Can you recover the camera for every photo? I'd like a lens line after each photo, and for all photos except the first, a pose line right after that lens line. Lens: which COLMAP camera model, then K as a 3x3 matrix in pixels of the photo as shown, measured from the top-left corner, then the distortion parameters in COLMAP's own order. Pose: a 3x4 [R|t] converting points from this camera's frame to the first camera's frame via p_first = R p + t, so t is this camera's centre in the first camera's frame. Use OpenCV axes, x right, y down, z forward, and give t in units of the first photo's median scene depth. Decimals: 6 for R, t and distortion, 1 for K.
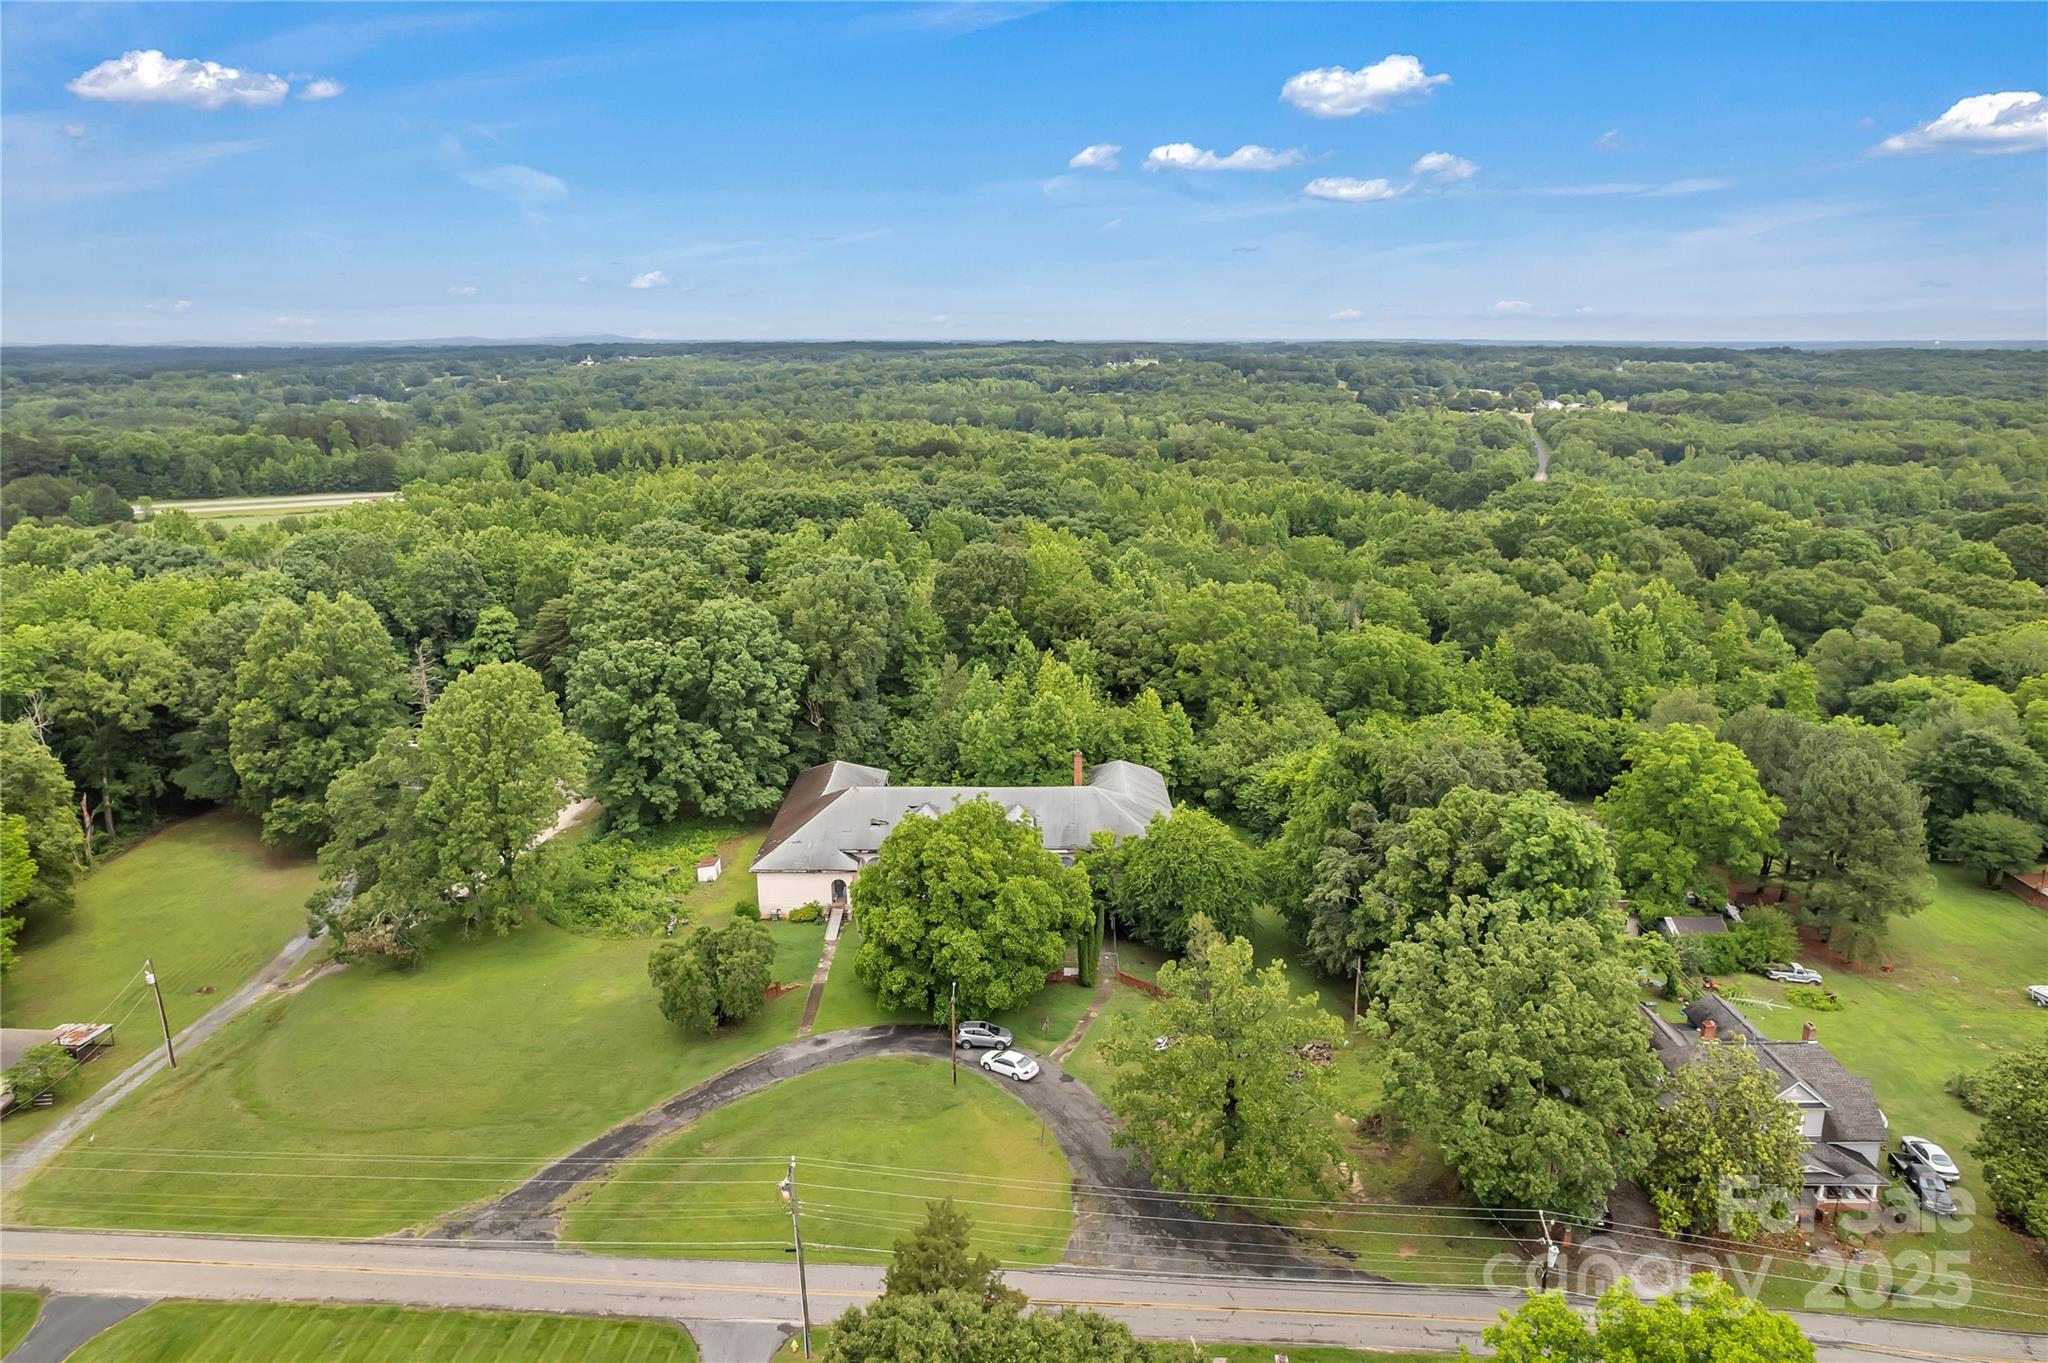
lens RADIAL K [[1349.8, 0, 1024.0], [0, 1349.8, 681.5], [0, 0, 1]] dist [-0.090018, 0.087860]
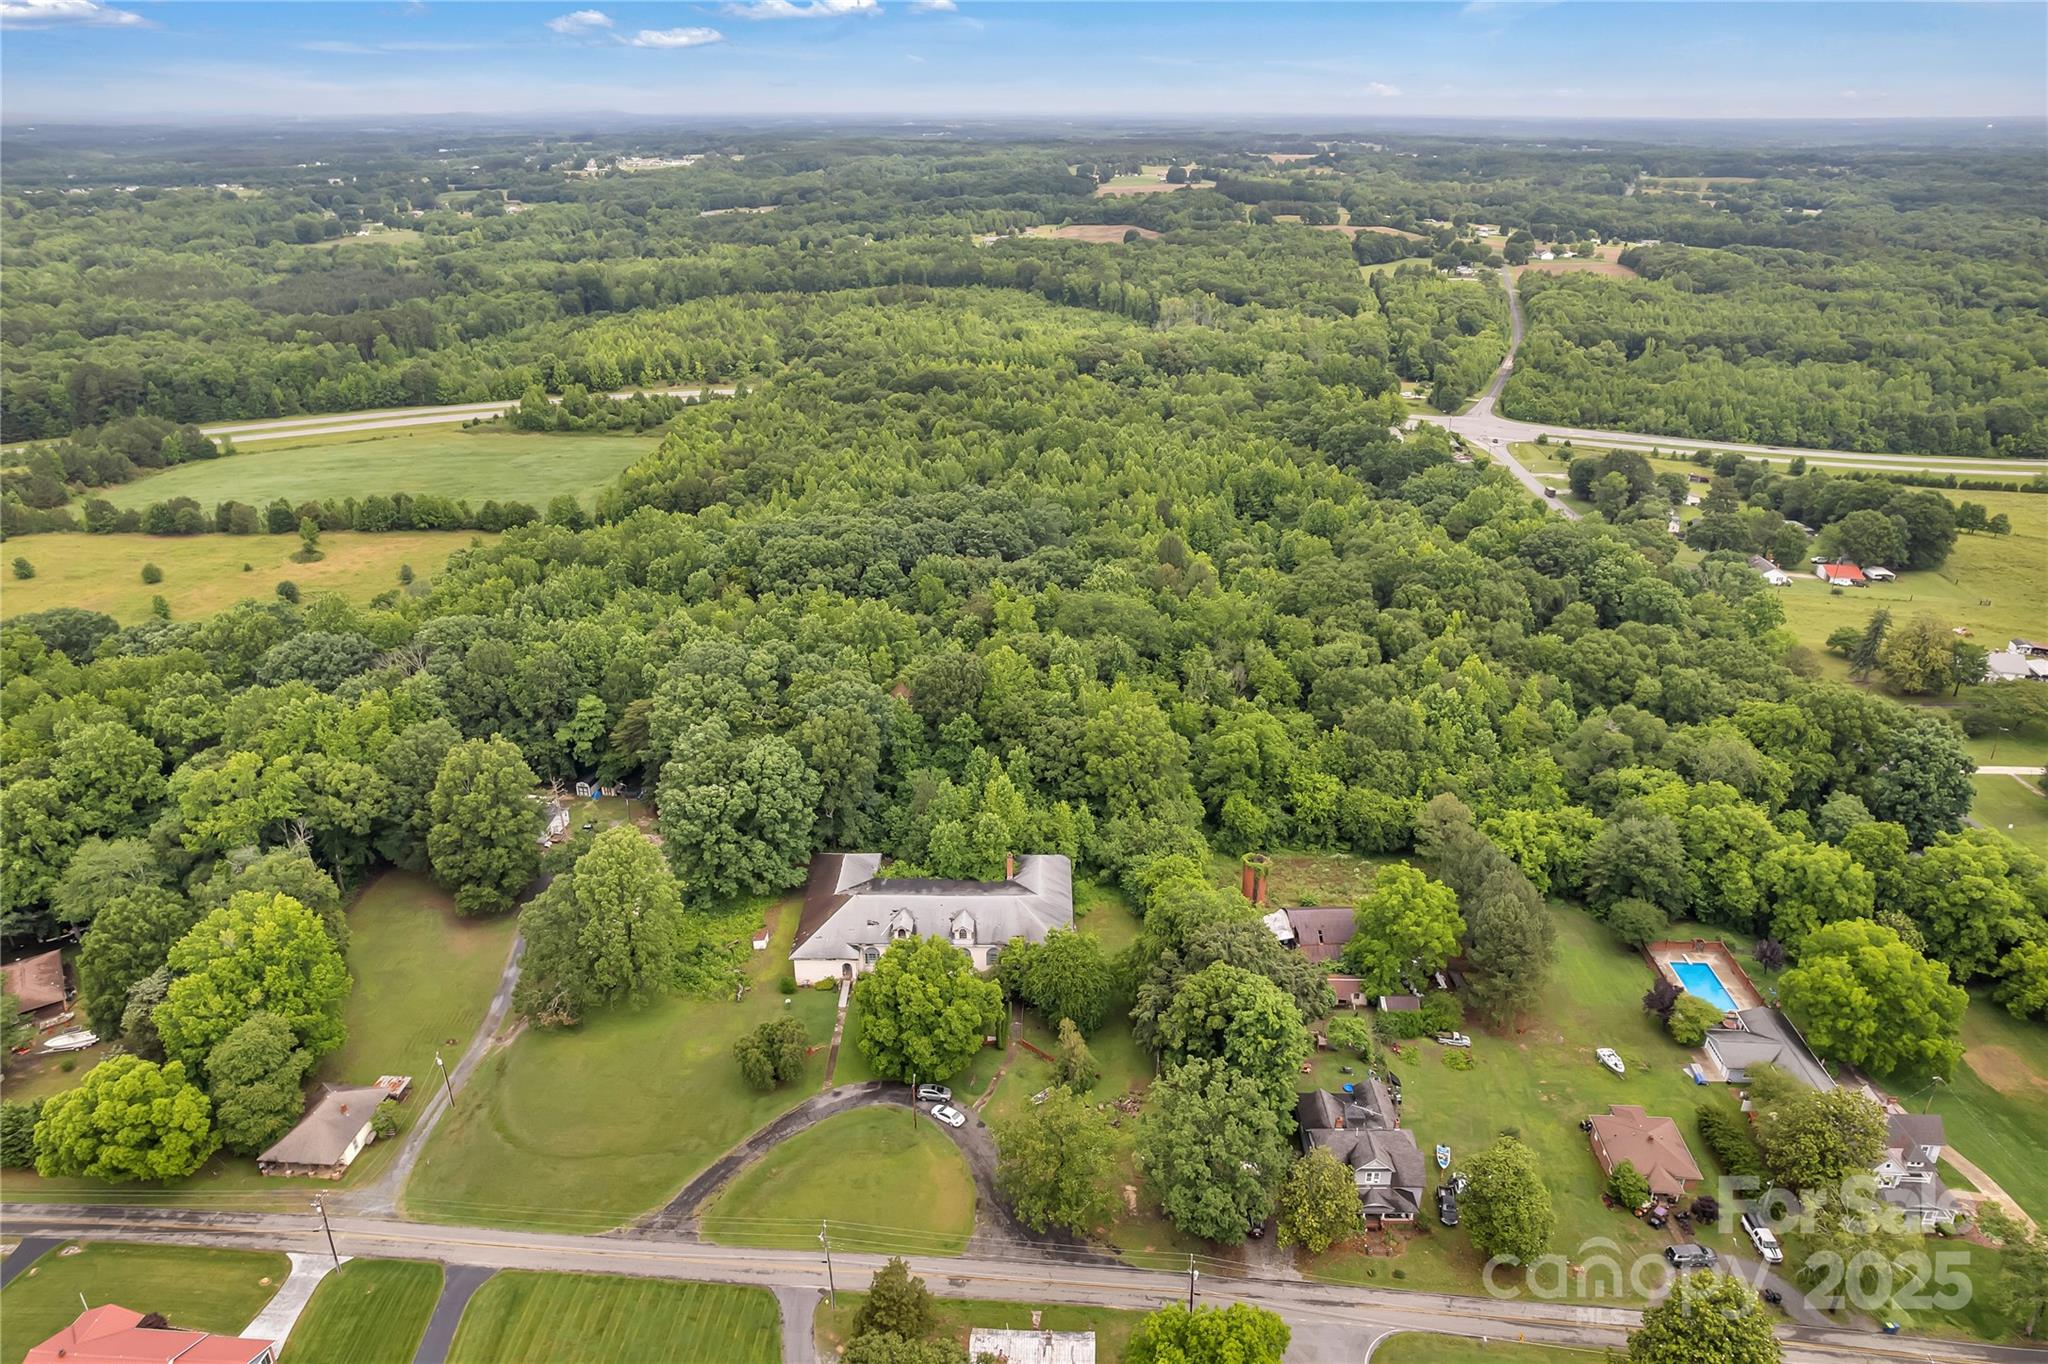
lens RADIAL K [[1332.4, 0, 1024.0], [0, 1332.4, 682.0], [0, 0, 1]] dist [-0.079585, 0.066868]
pose [[0.999959, 0.004856, -0.007629, 0.074709], [-0.003600, 0.987619, 0.156832, -0.407153], [0.008296, -0.156798, 0.987596, -0.446961]]
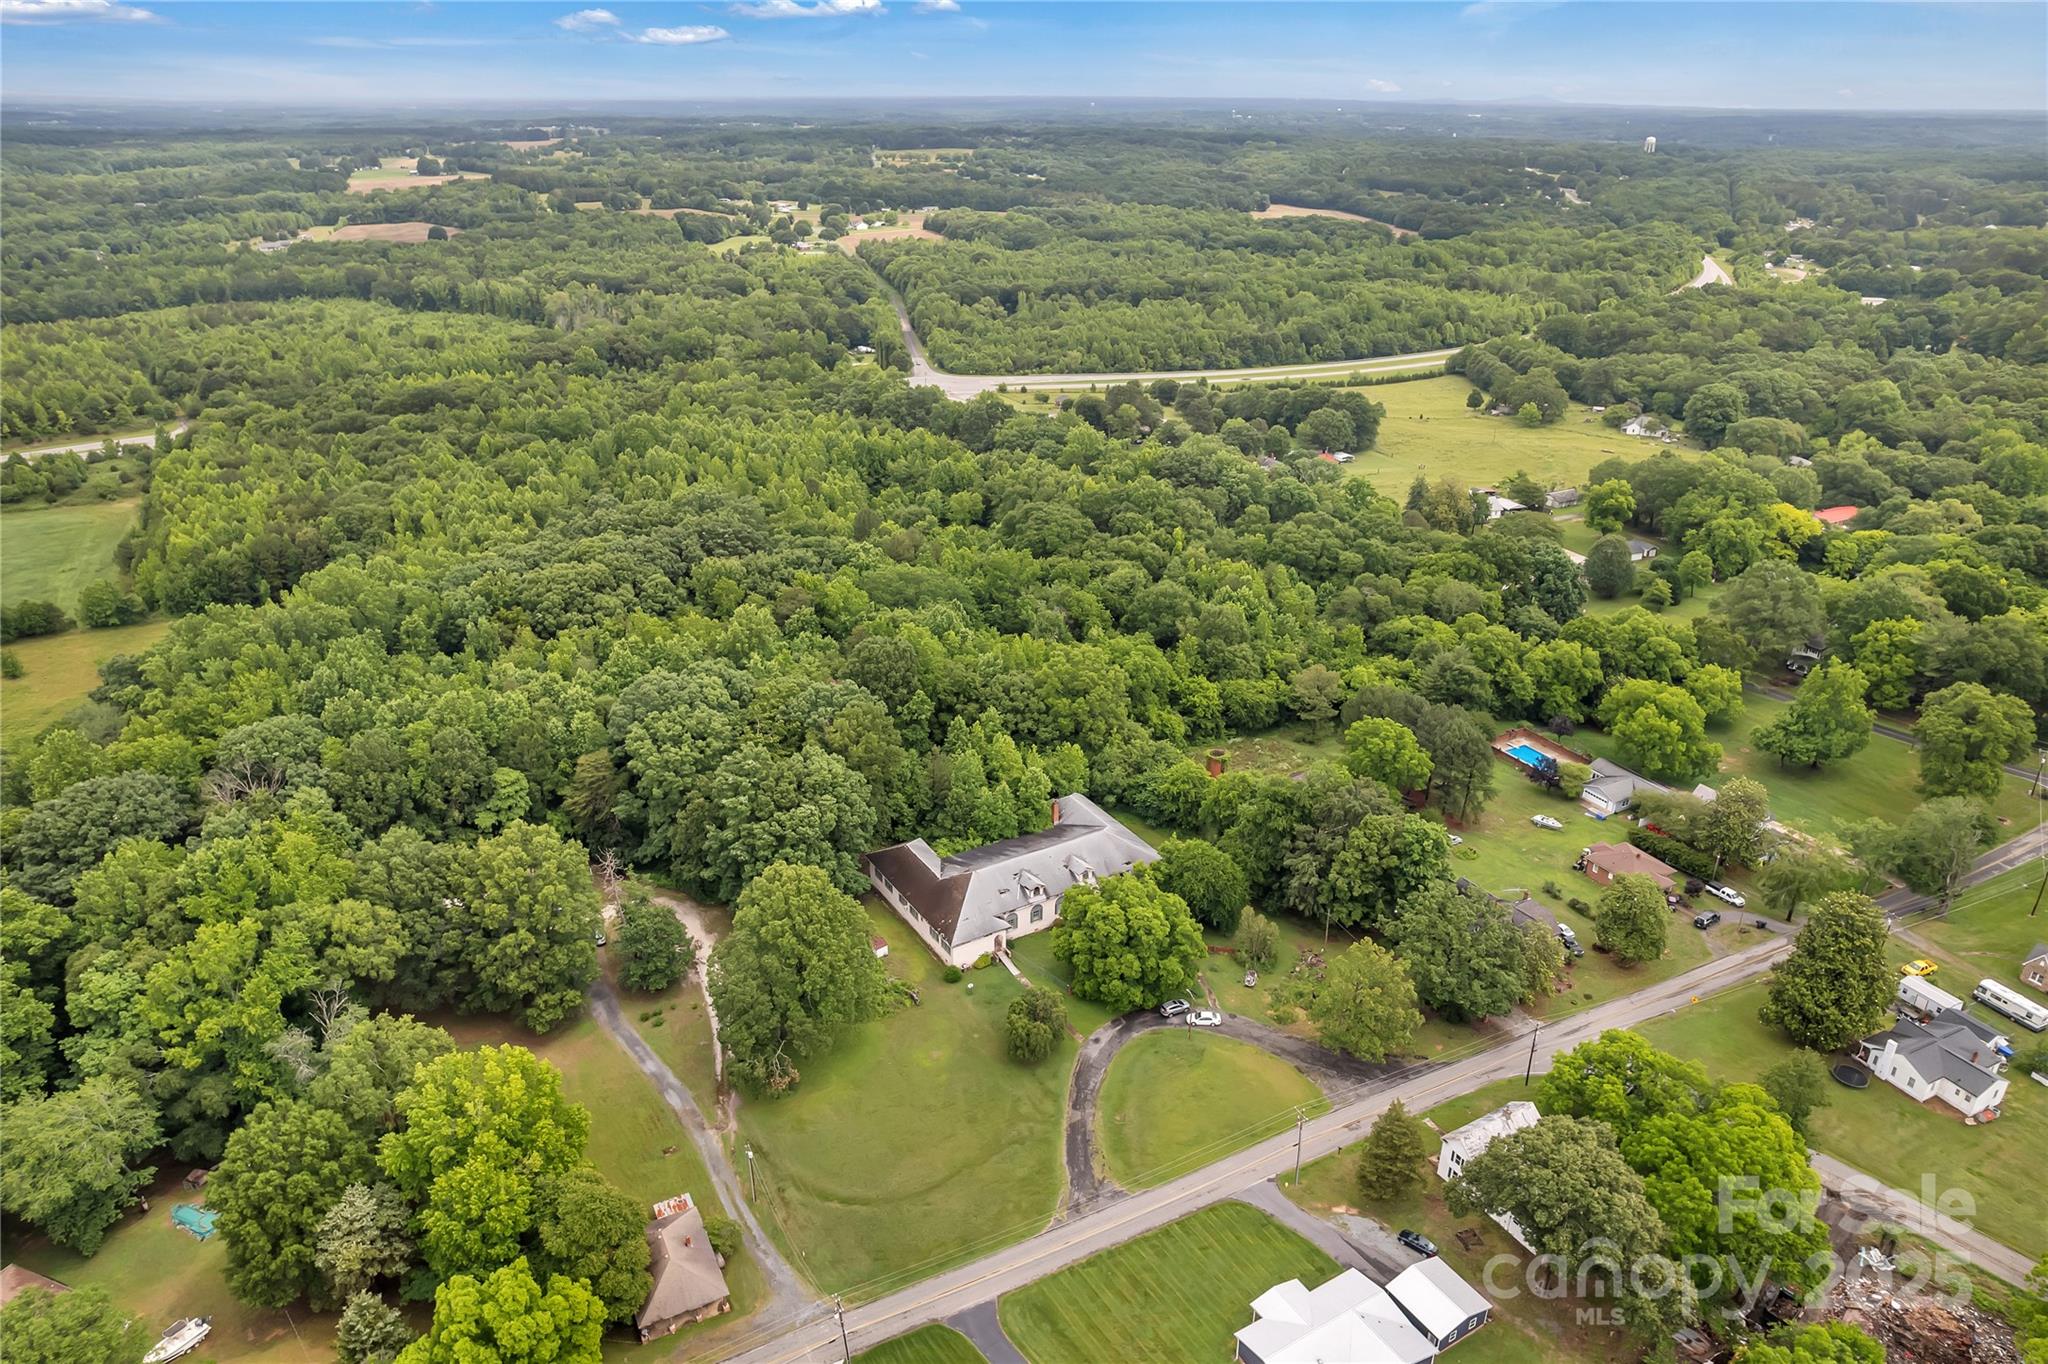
lens RADIAL K [[1316.4, 0, 1024.0], [0, 1316.4, 682.0], [0, 0, 1]] dist [-0.072464, 0.061772]
pose [[0.853432, -0.208462, 0.477700, -0.779891], [0.123224, 0.971249, 0.203695, -0.447446], [-0.506428, -0.114975, 0.854583, -0.296564]]
